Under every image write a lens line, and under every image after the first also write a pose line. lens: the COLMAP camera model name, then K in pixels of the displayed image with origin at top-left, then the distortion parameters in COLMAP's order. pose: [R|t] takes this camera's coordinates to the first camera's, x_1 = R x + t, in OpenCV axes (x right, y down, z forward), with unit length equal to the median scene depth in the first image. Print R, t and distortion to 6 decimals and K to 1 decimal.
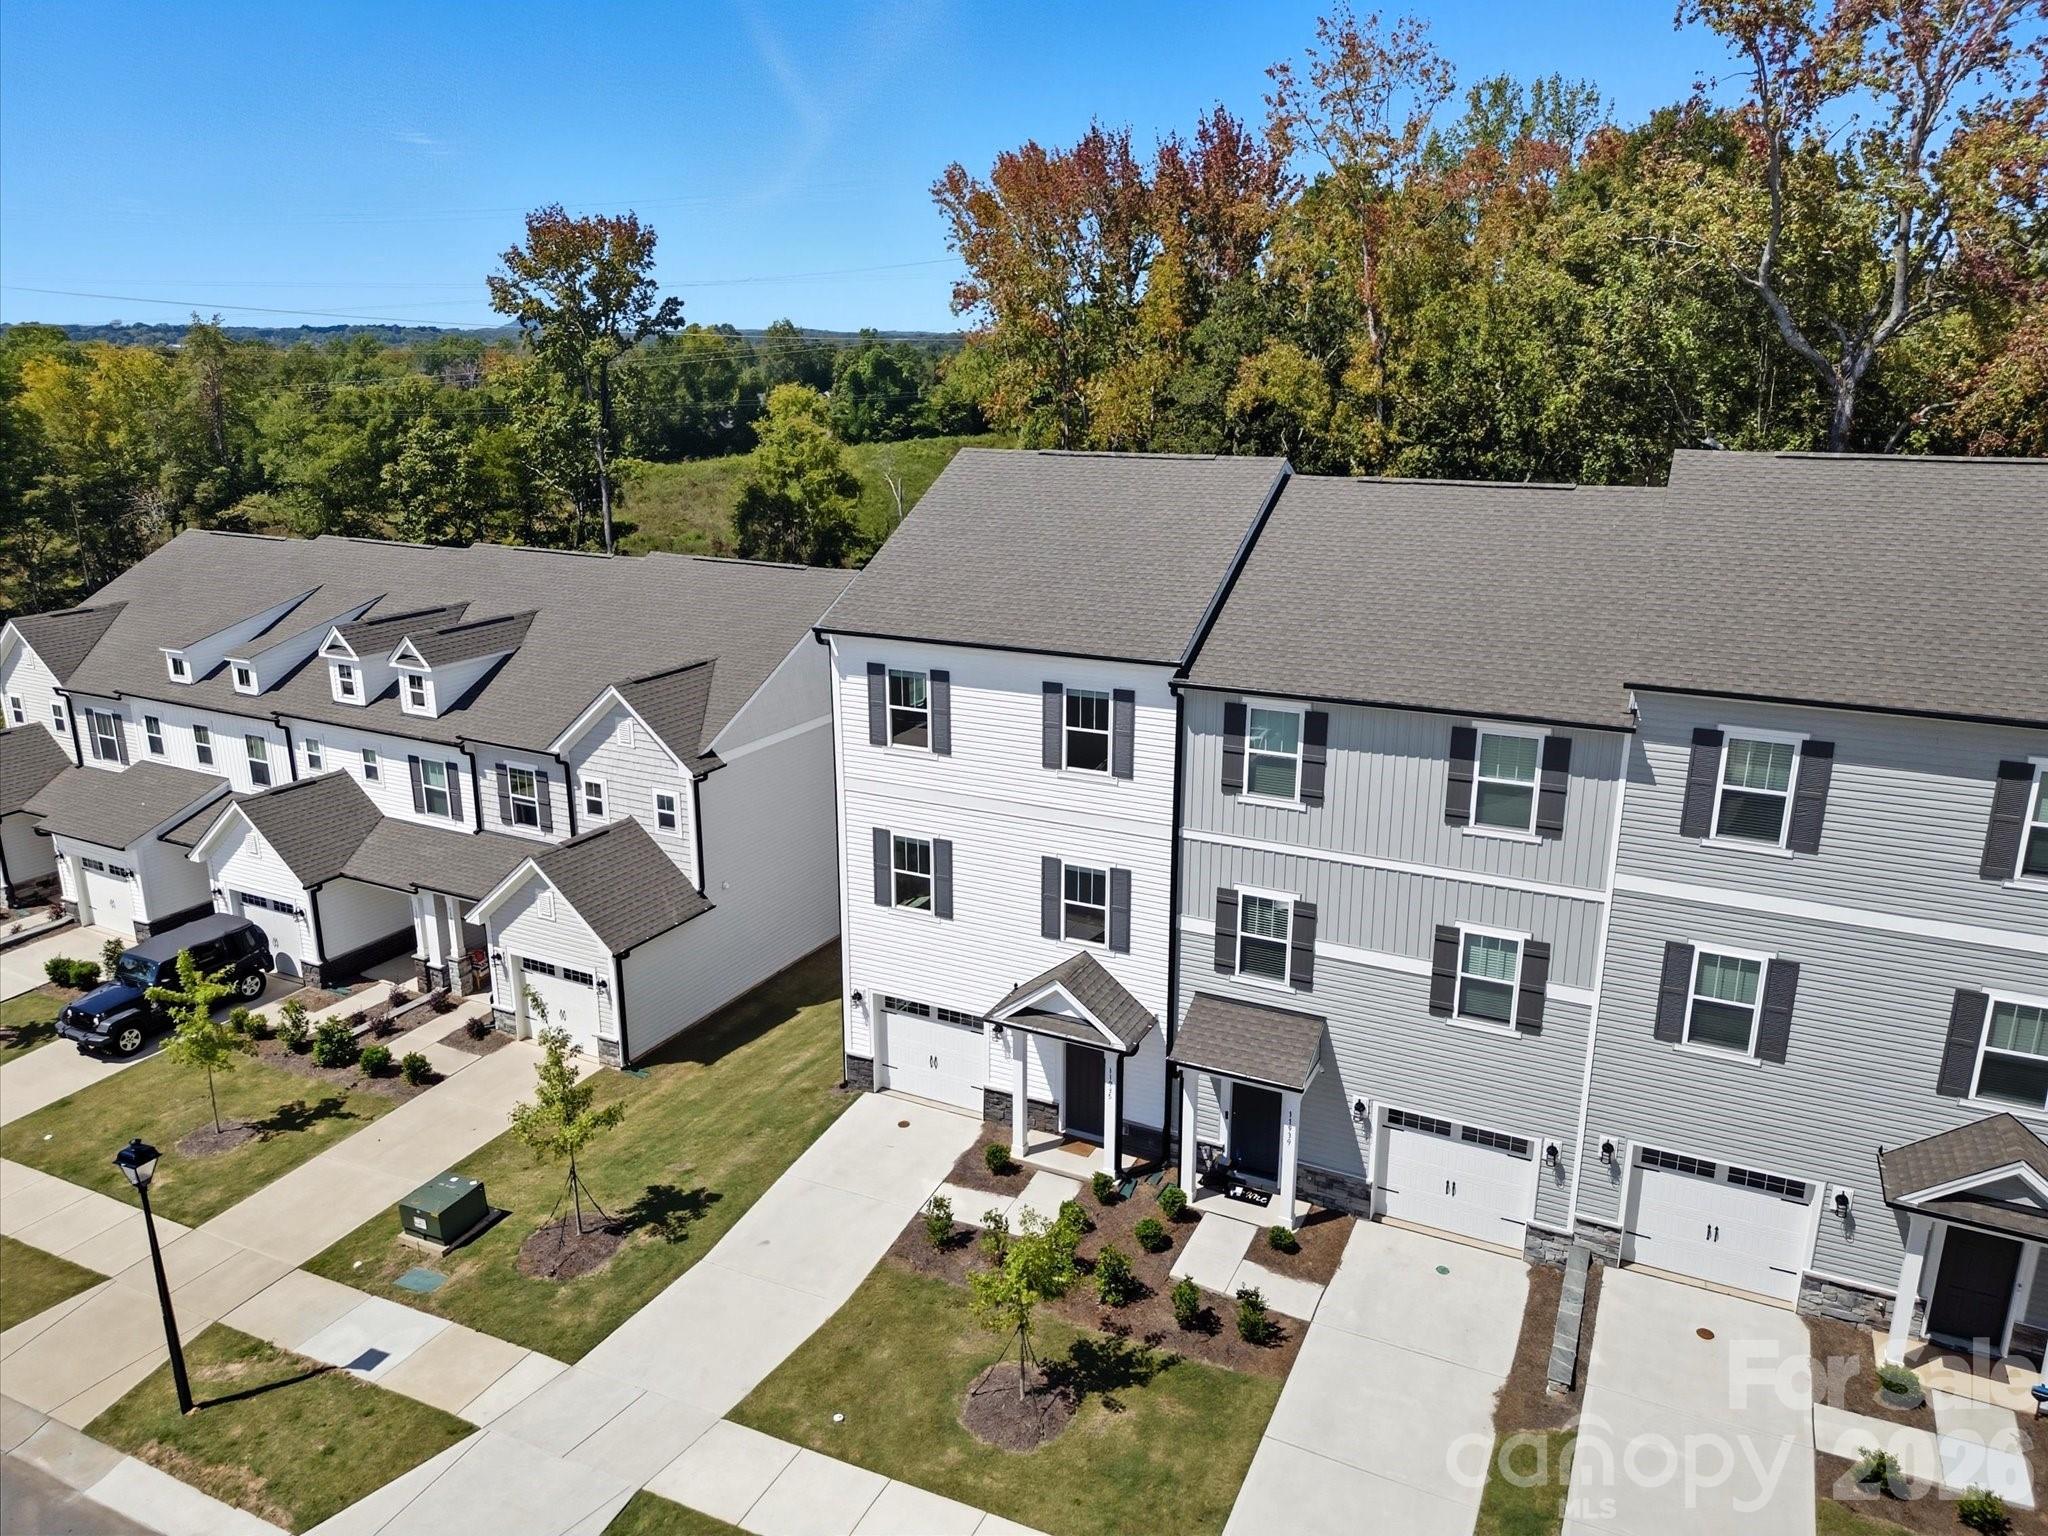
lens RADIAL K [[1437.0, 0, 1024.0], [0, 1437.0, 768.0], [0, 0, 1]] dist [0.075462, -0.078674]
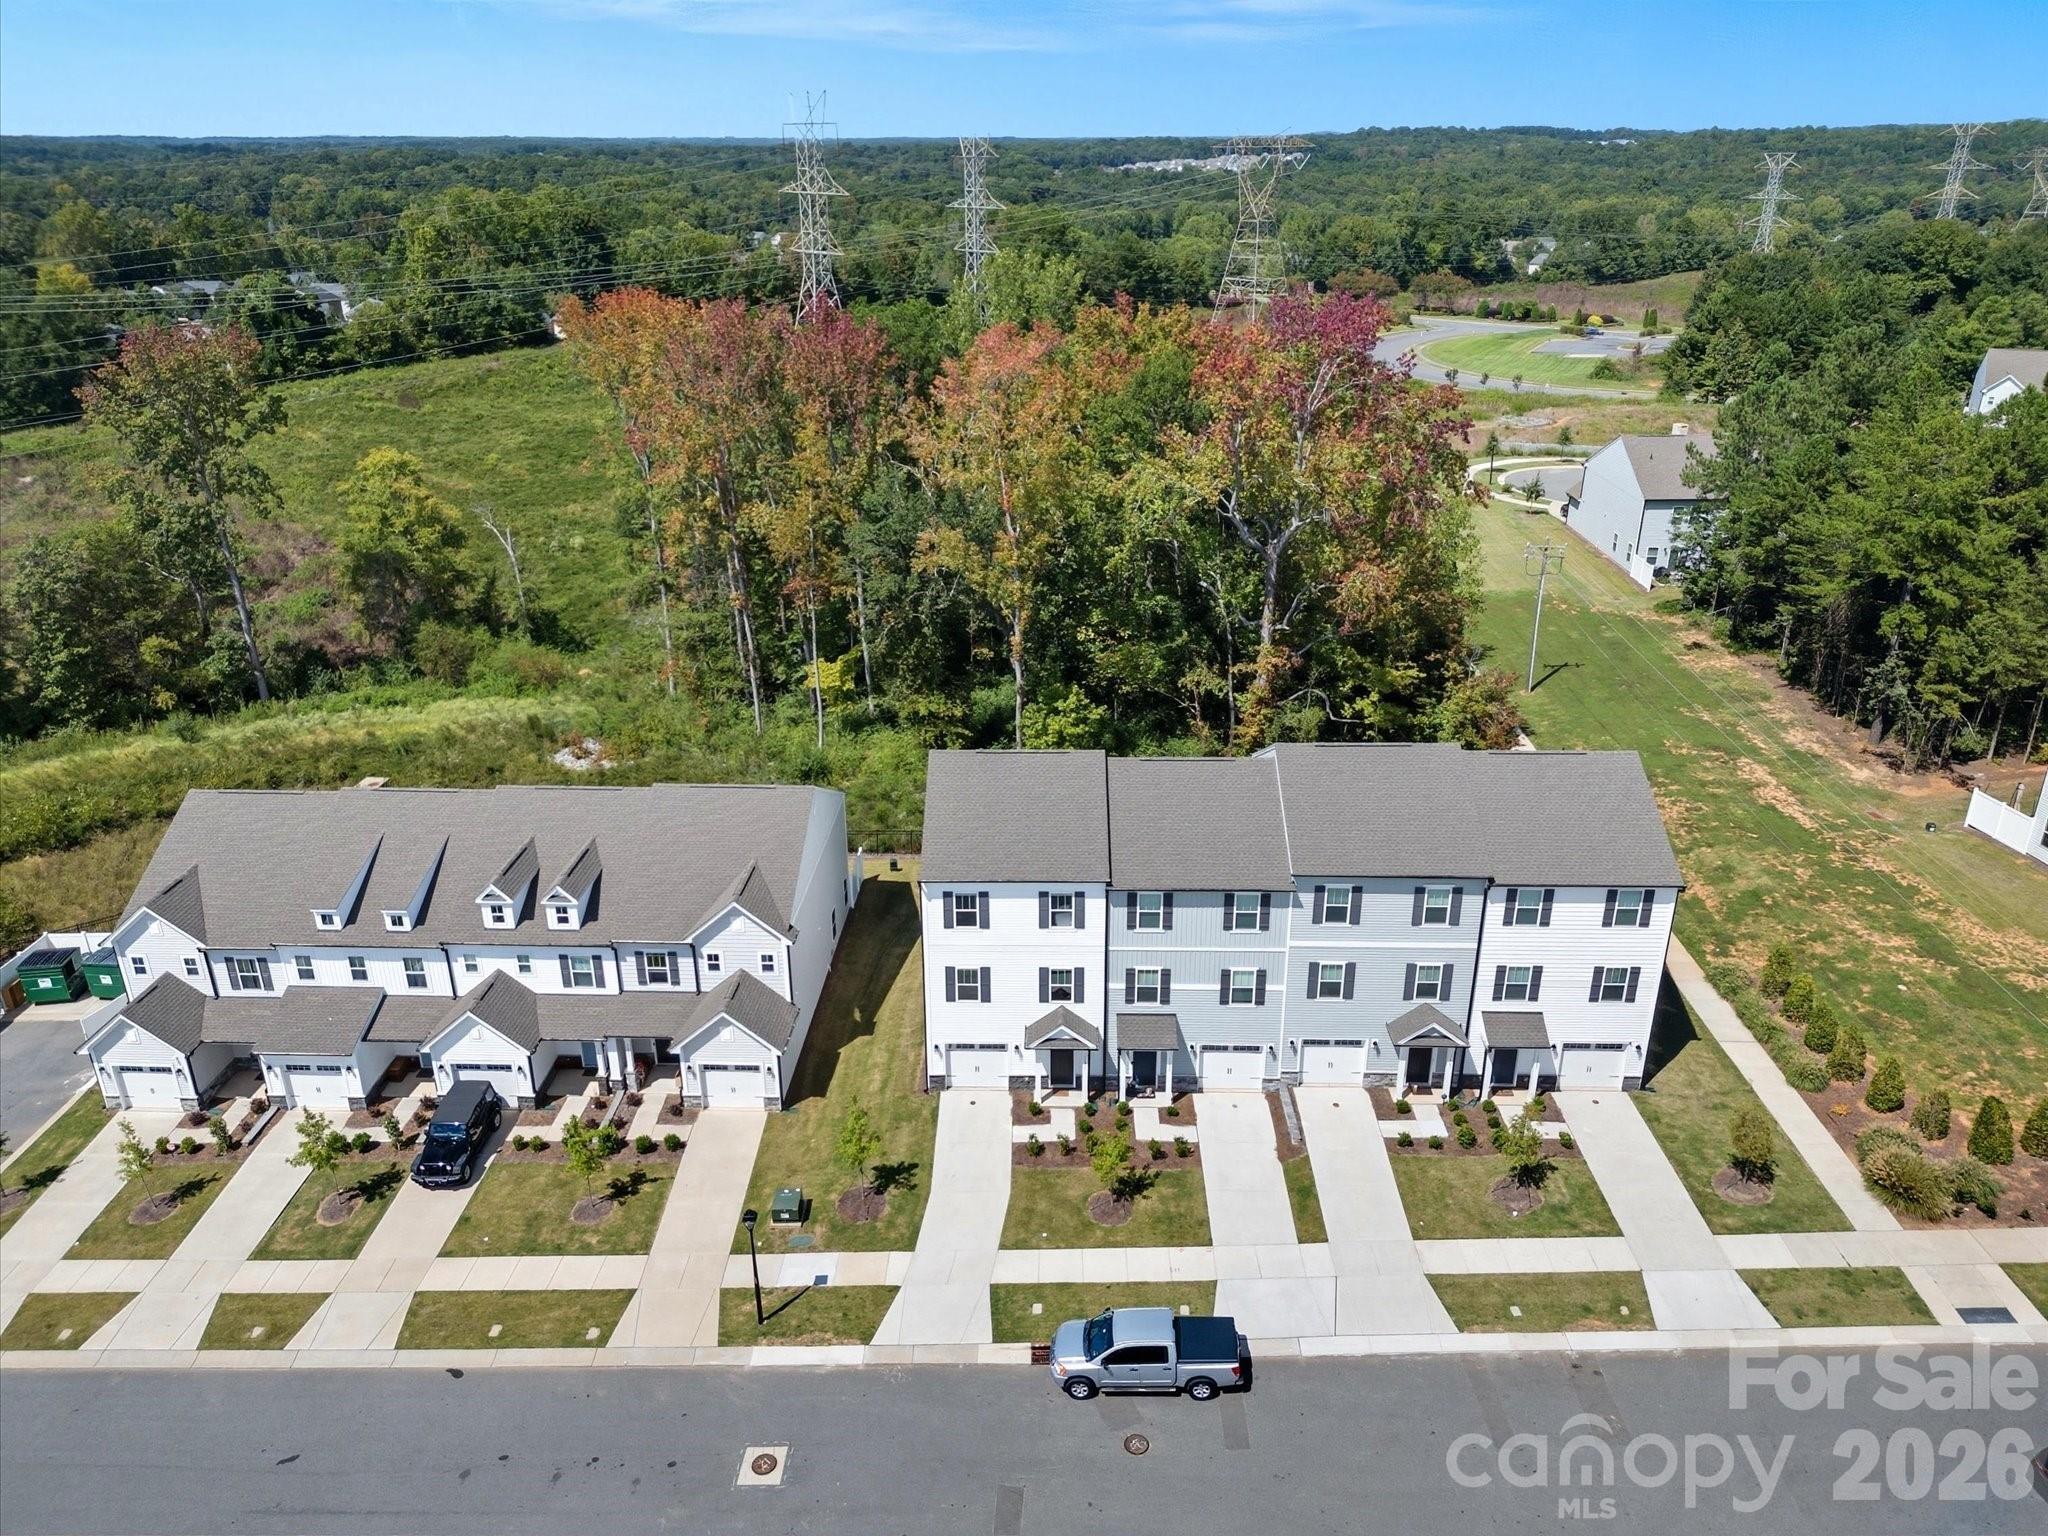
lens RADIAL K [[1428.1, 0, 1024.0], [0, 1428.1, 768.0], [0, 0, 1]] dist [0.127765, -0.210005]
pose [[0.907255, -0.172274, 0.383680, -0.787576], [0.125214, 0.981531, 0.144630, -0.549770], [-0.401510, -0.083174, 0.912070, -0.914866]]
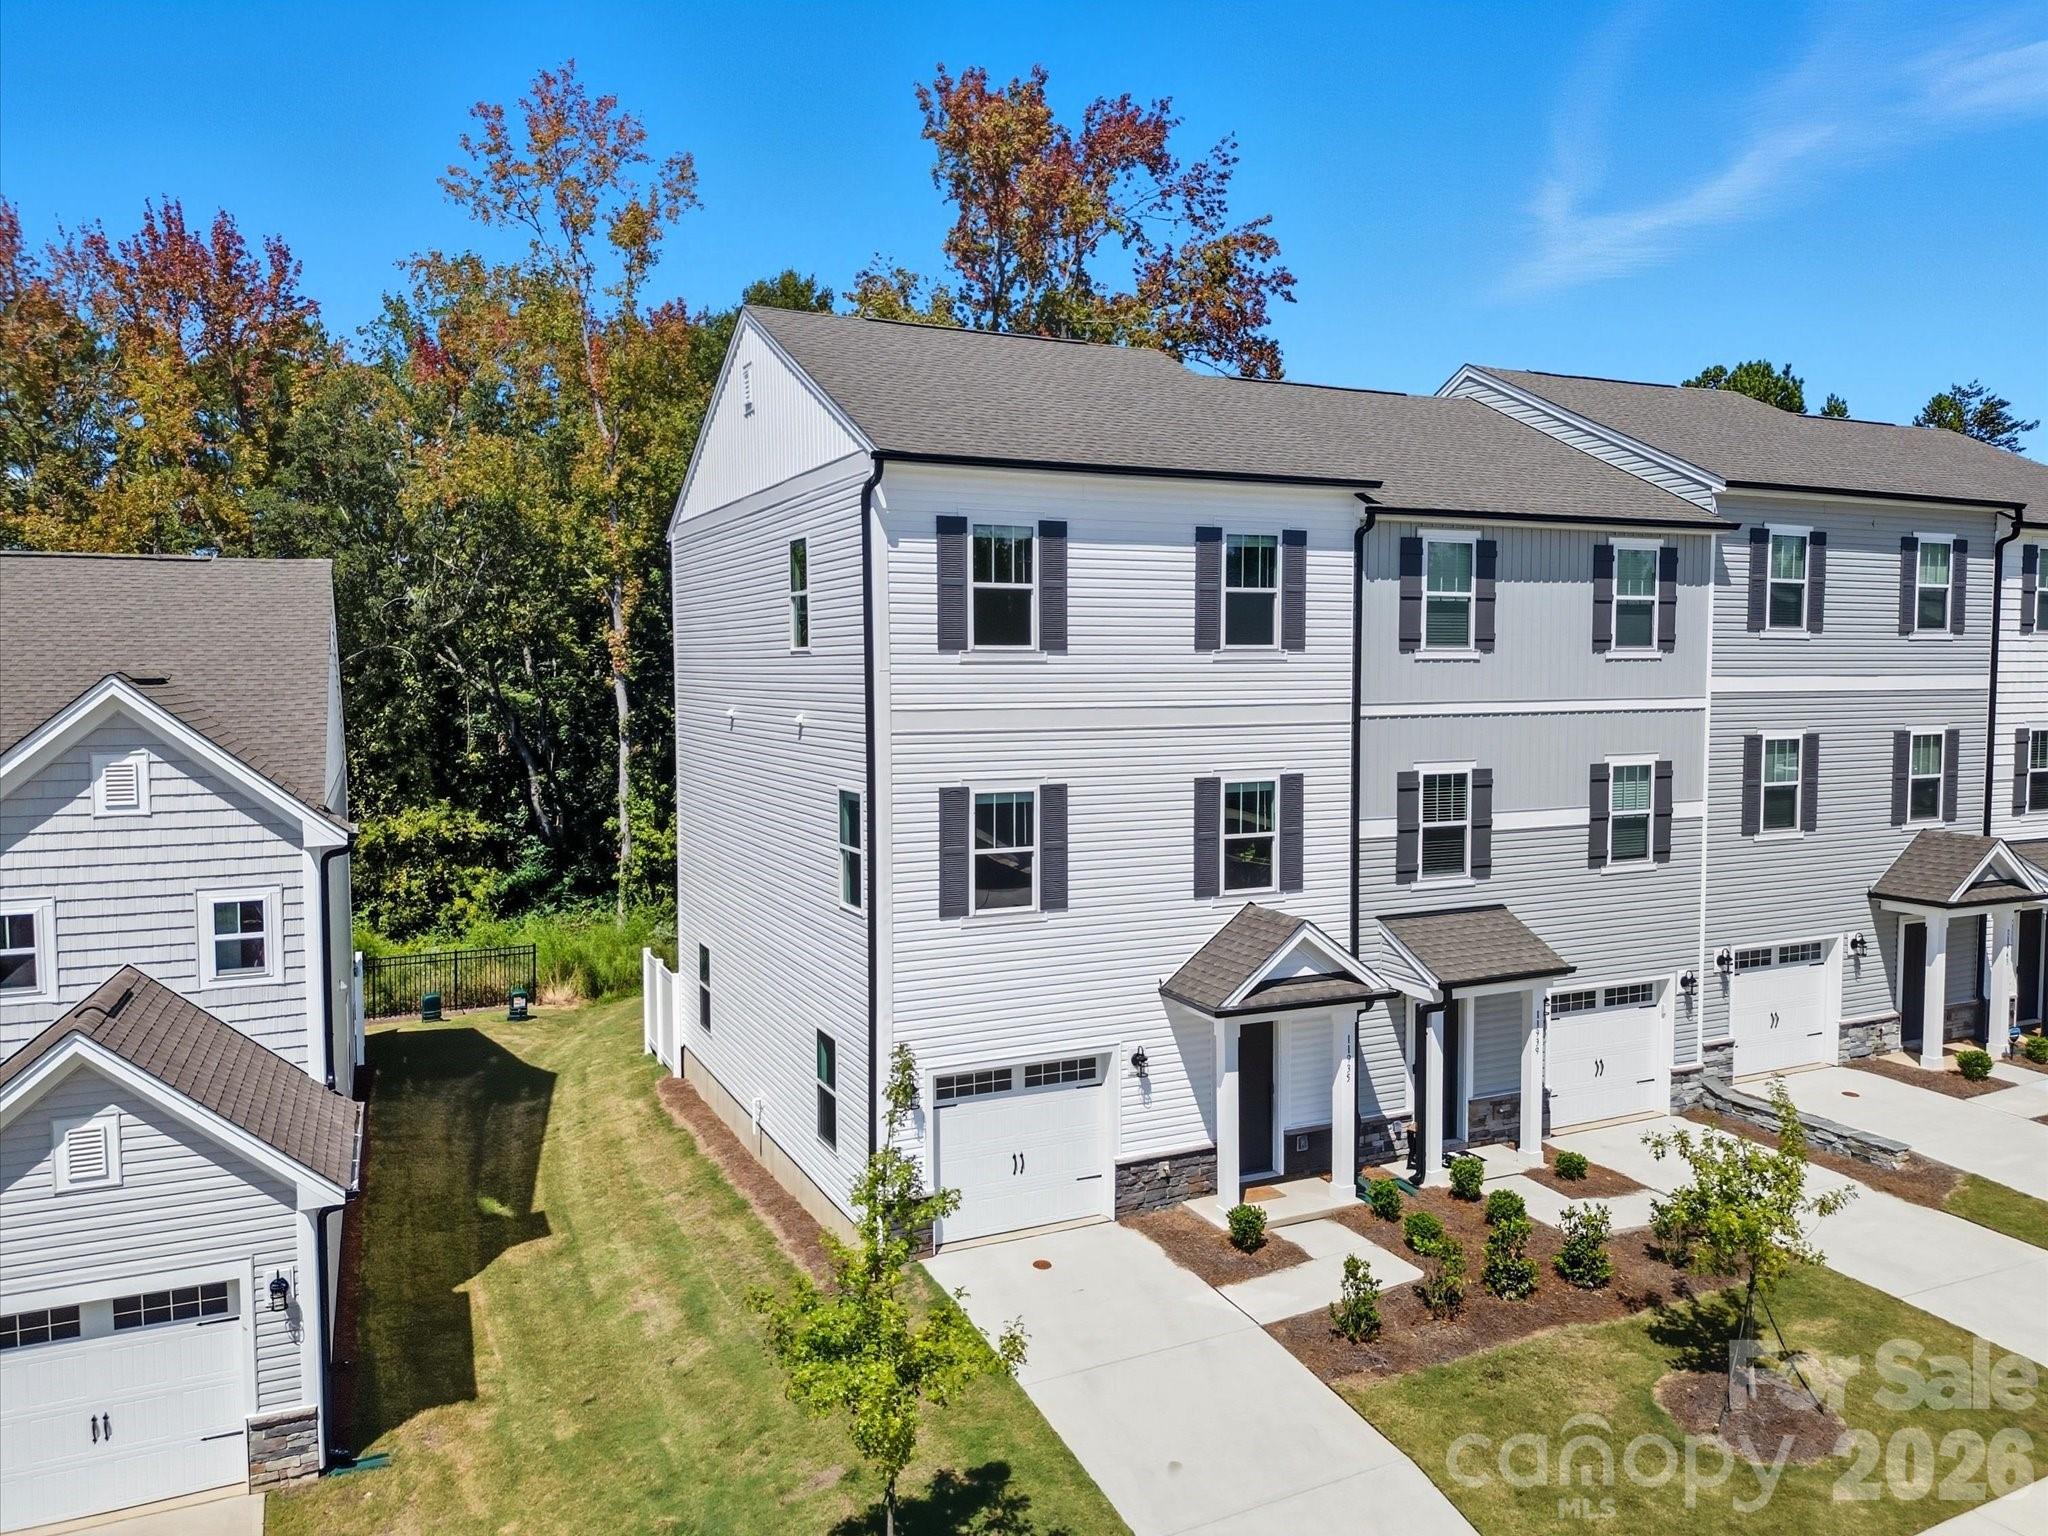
lens RADIAL K [[1440.9, 0, 1024.0], [0, 1440.9, 768.0], [0, 0, 1]] dist [0.055799, -0.047078]
pose [[0.620735, -0.056242, 0.782001, -0.622385], [0.225465, 0.968096, -0.109343, 0.119326], [-0.750902, 0.244187, 0.613612, 0.638112]]
